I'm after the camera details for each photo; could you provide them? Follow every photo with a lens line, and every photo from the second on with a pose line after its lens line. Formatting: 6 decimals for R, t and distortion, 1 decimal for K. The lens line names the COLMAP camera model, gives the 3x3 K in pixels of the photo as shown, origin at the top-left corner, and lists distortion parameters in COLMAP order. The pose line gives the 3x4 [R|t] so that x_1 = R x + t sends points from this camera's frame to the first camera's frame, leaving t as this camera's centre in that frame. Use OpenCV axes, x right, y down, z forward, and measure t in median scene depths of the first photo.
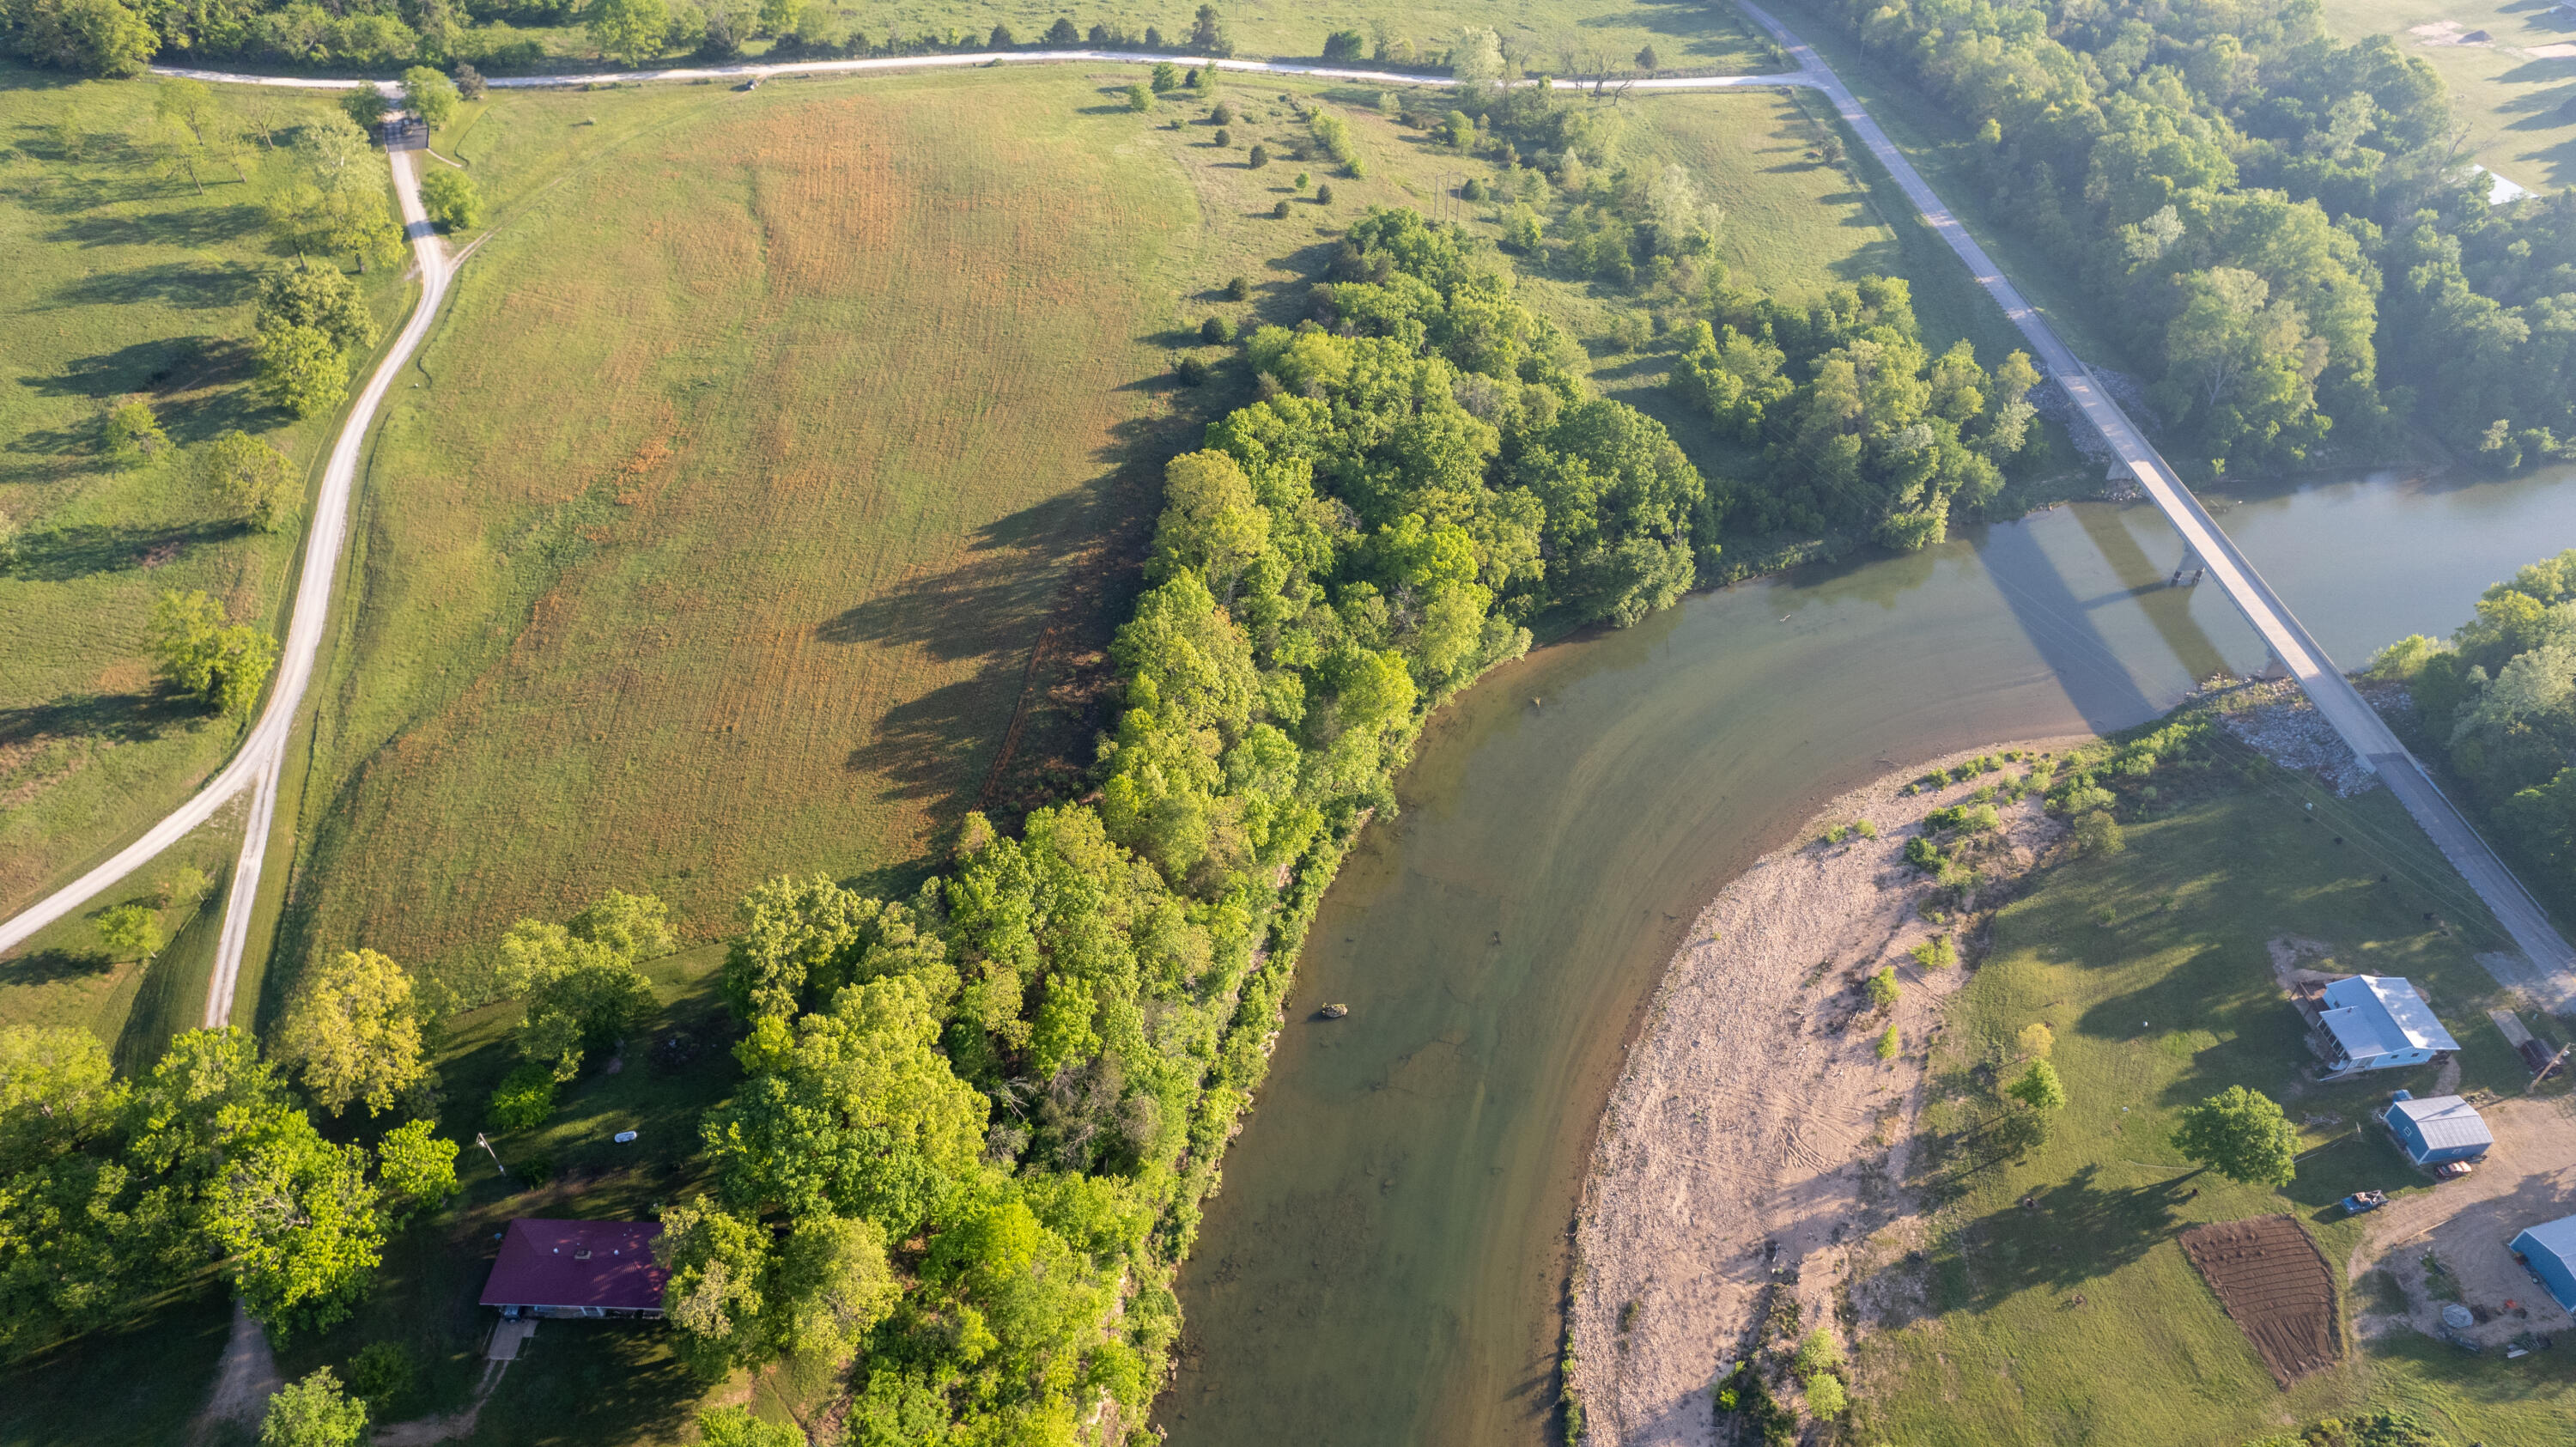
lens RADIAL K [[1651.2, 0, 1295.1], [0, 1651.2, 732.9], [0, 0, 1]] dist [-0.077225, 0.070079]
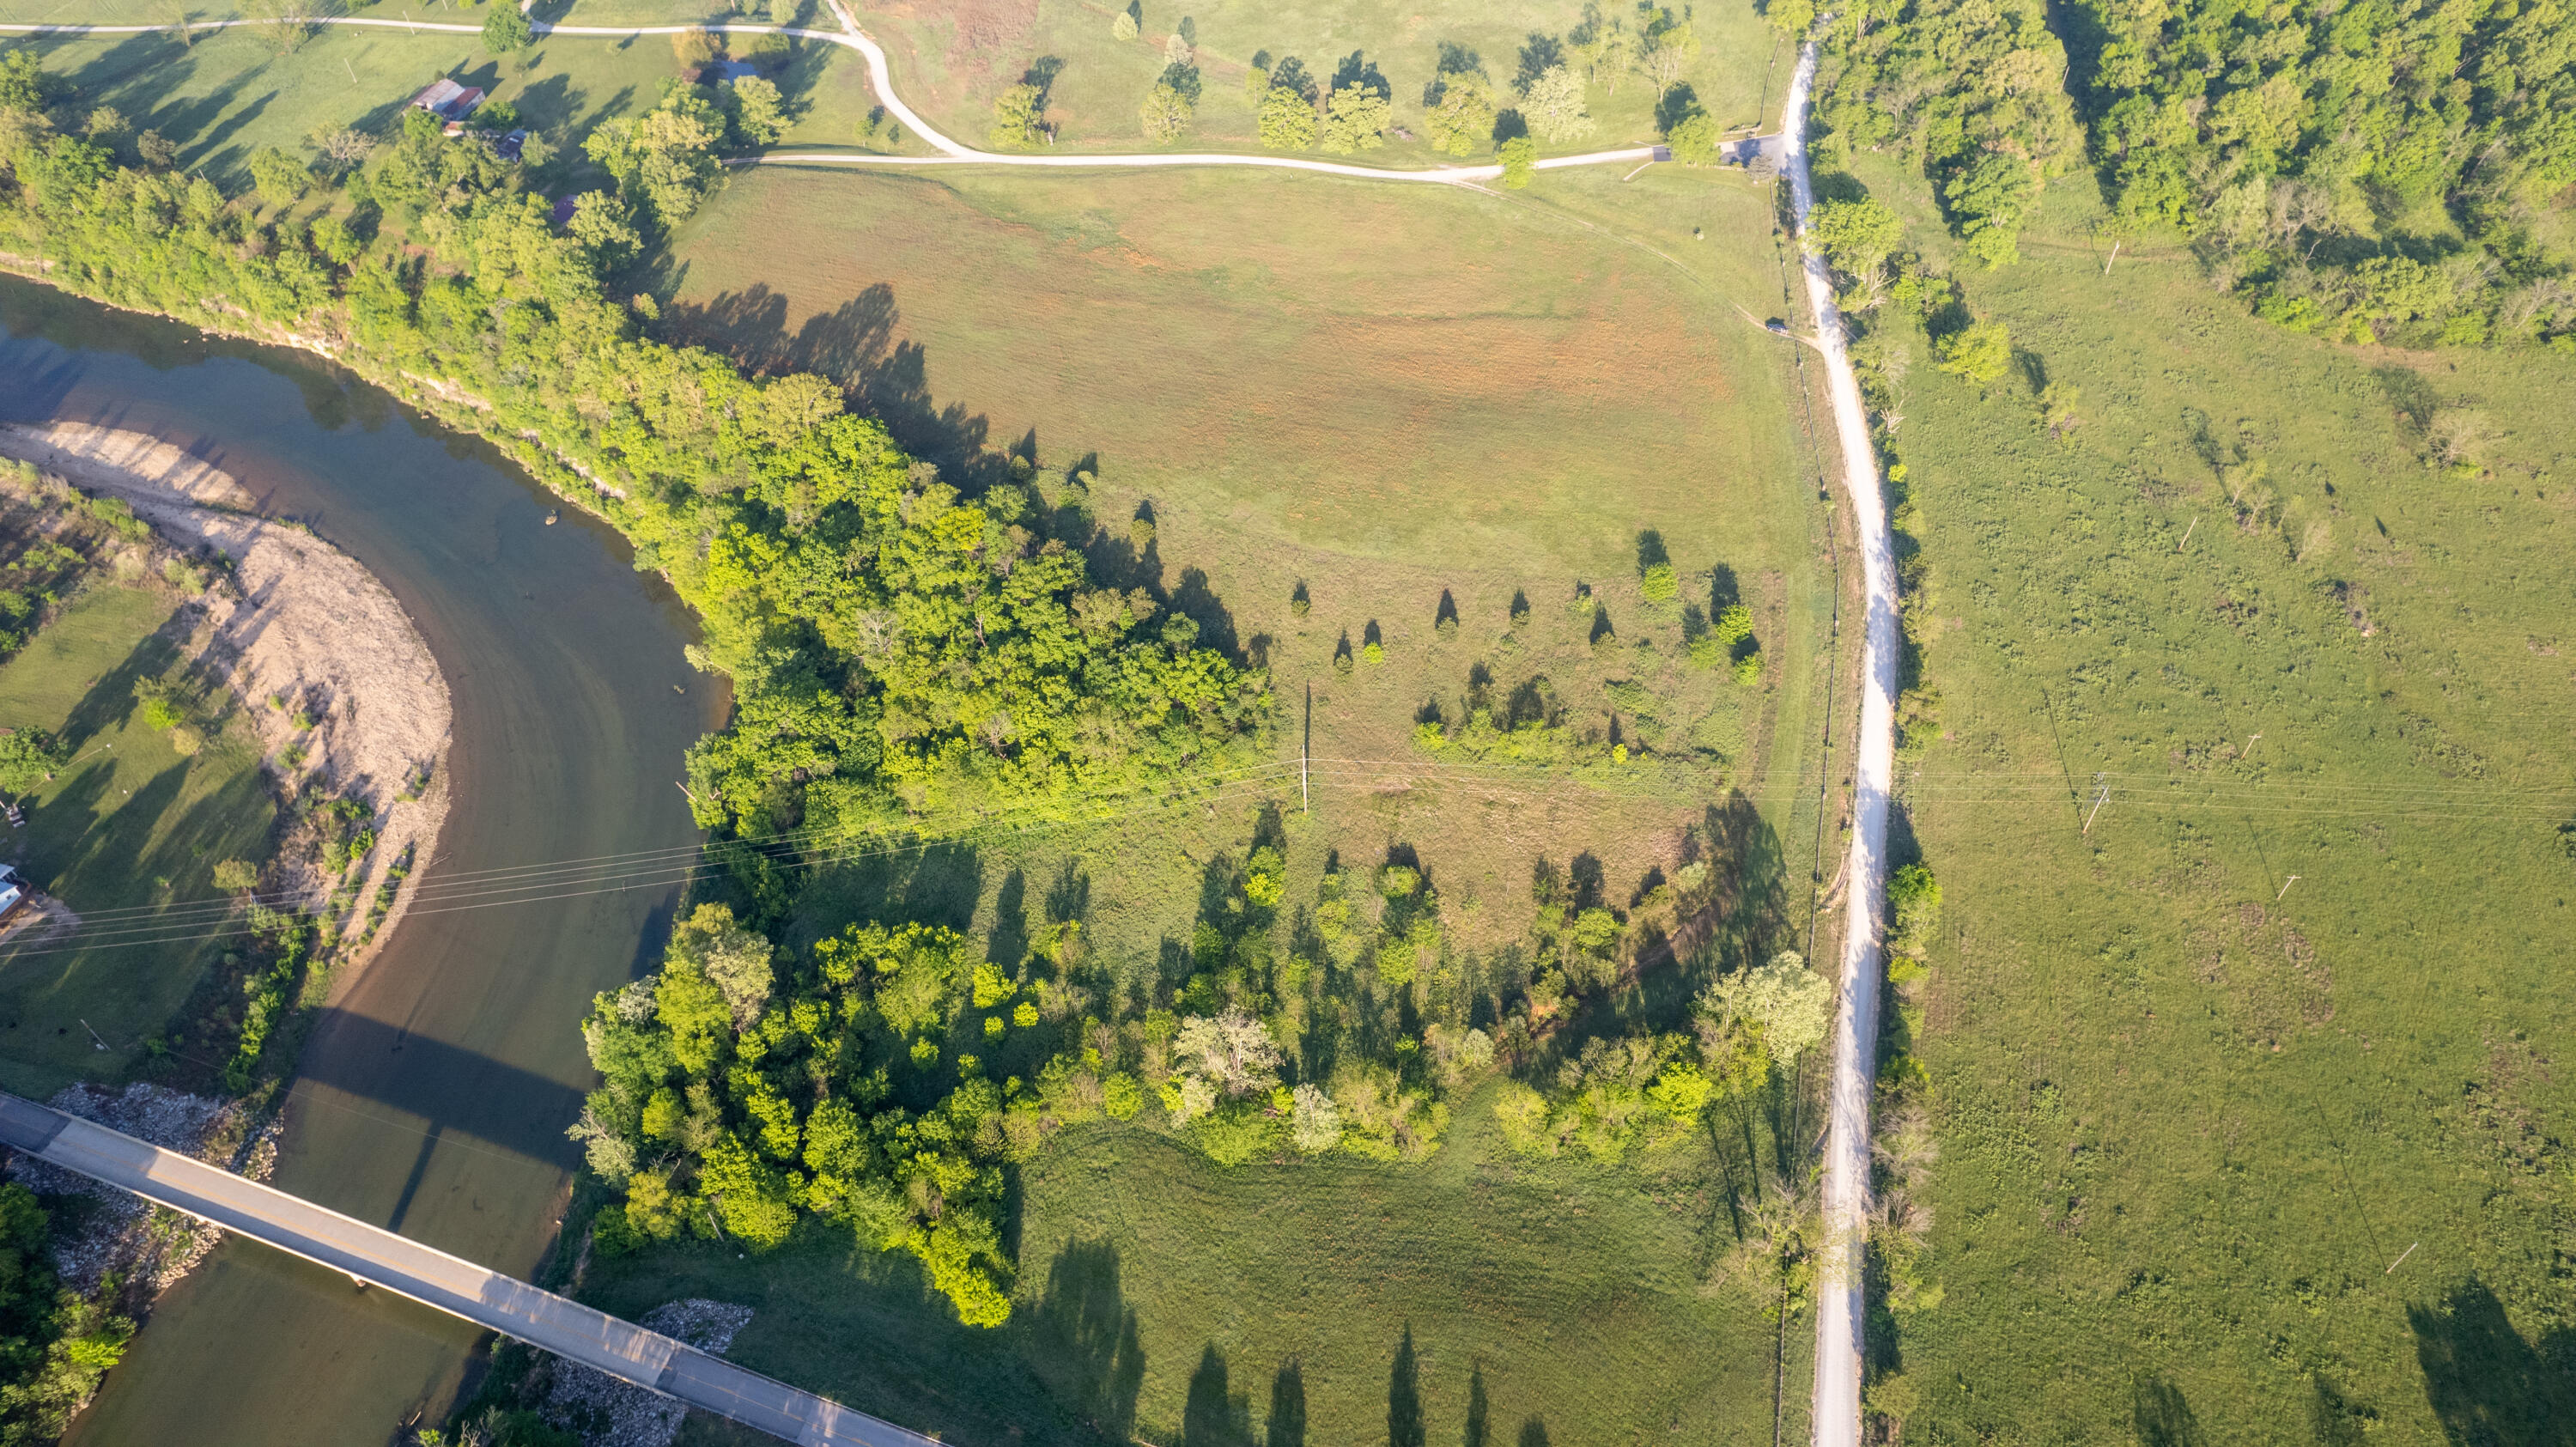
lens RADIAL K [[1651.2, 0, 1307.4], [0, 1651.2, 714.2], [0, 0, 1]] dist [-0.077225, 0.070079]
pose [[-0.386726, 0.662643, -0.641364, 0.807580], [-0.619199, 0.328807, 0.713077, -1.249906], [0.683401, 0.672897, 0.283149, 1.023092]]
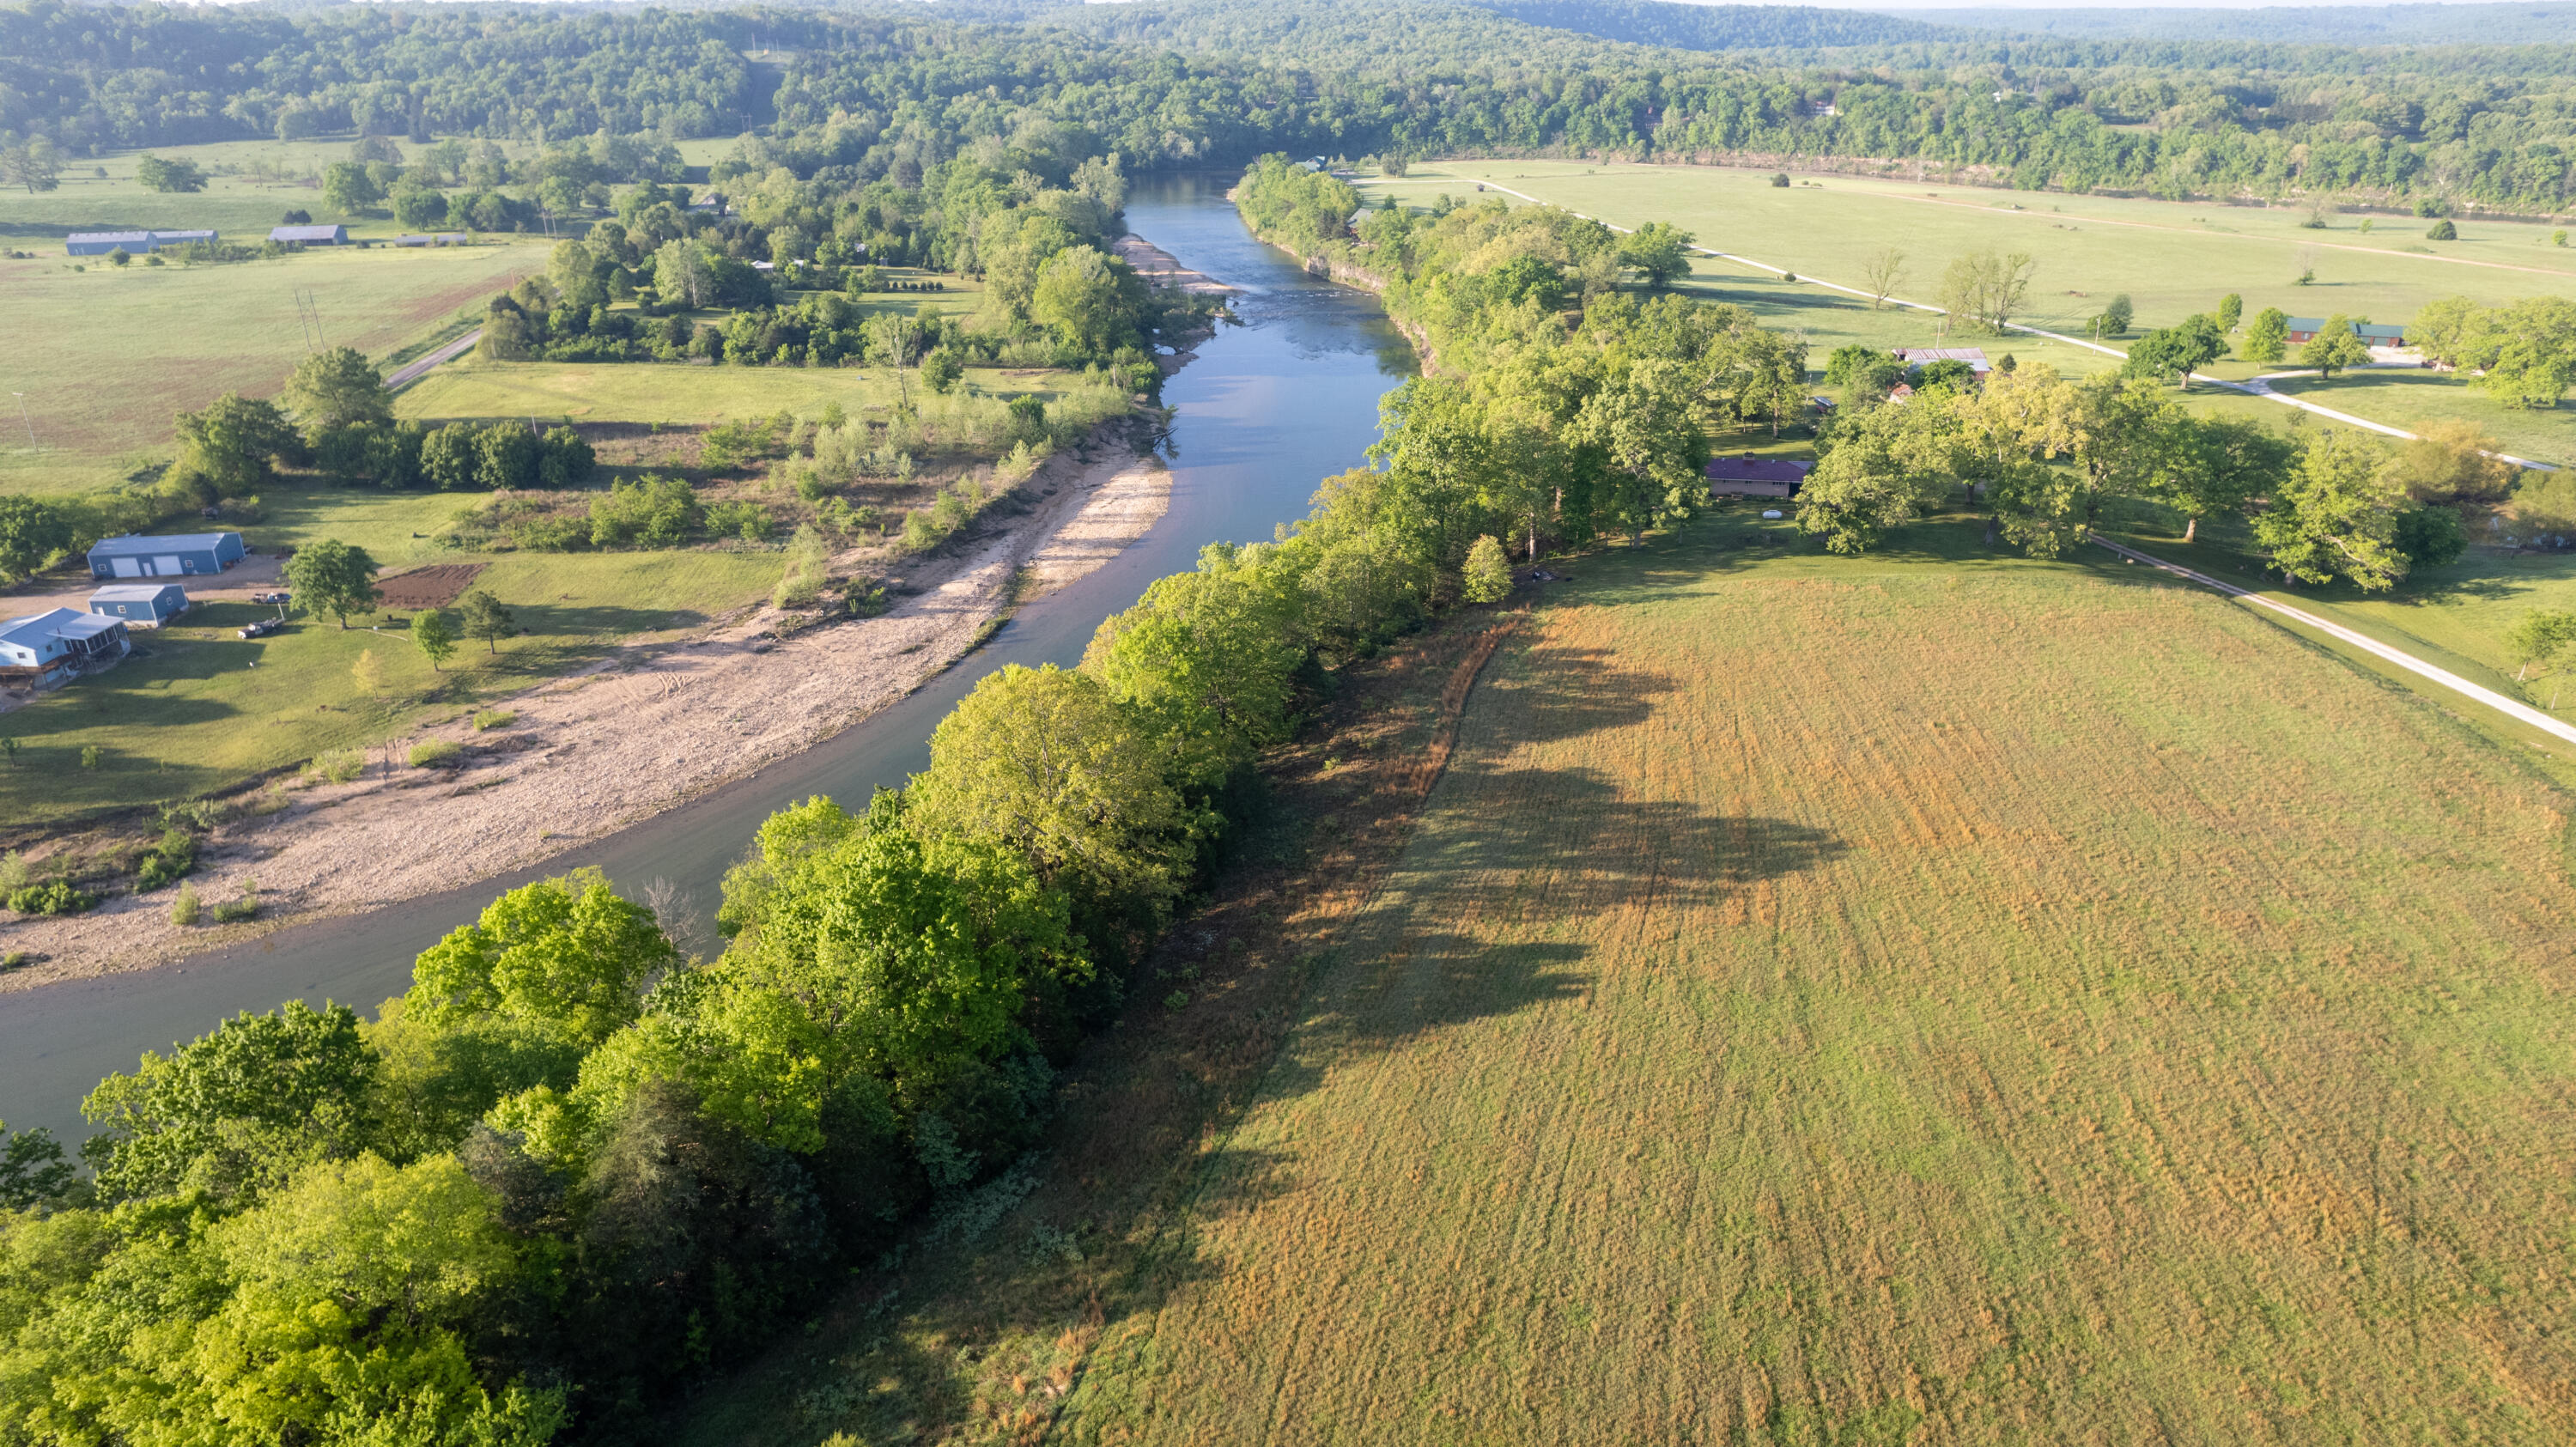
lens RADIAL K [[1651.2, 0, 1301.4], [0, 1651.2, 730.8], [0, 0, 1]] dist [-0.077225, 0.070079]
pose [[-0.992269, -0.047636, 0.114597, -0.157289], [0.085894, 0.402894, 0.911207, -0.493879], [-0.089577, 0.914006, -0.395688, 1.090581]]
